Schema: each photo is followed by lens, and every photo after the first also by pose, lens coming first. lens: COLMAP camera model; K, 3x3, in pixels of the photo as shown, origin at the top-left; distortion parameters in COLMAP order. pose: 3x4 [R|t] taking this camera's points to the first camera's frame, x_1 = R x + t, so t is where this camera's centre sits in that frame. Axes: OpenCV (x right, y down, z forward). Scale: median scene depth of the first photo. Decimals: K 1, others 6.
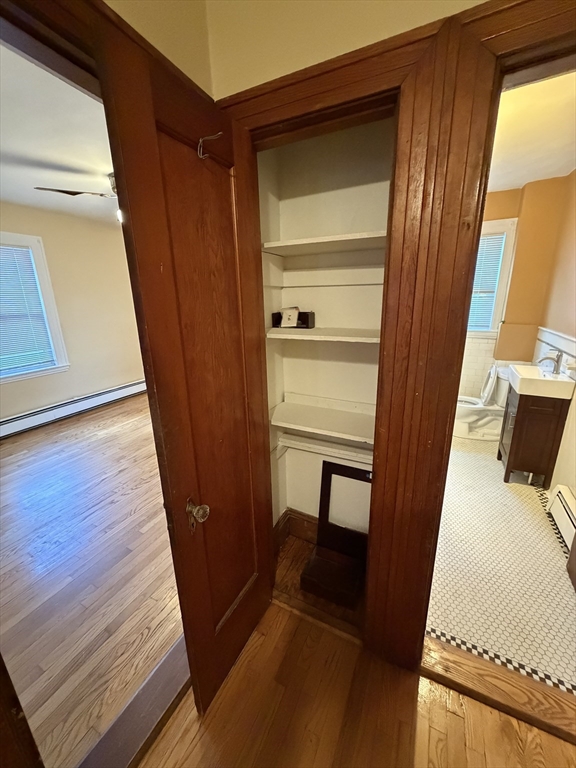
lens RADIAL K [[304.3, 0, 286.1], [0, 304.3, 382.2], [0, 0, 1]] dist [0.001155, 0.000286]
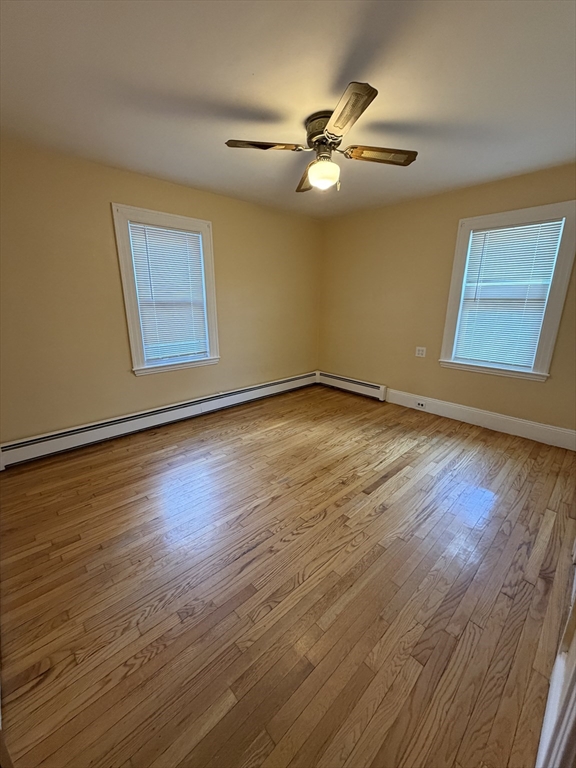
lens RADIAL K [[304.3, 0, 286.1], [0, 304.3, 382.2], [0, 0, 1]] dist [0.001155, 0.000286]
pose [[0.938280, 0.109068, -0.328229, -0.220489], [-0.112051, 0.993653, 0.009872, -0.015210], [0.327223, 0.027515, 0.944546, 0.196060]]
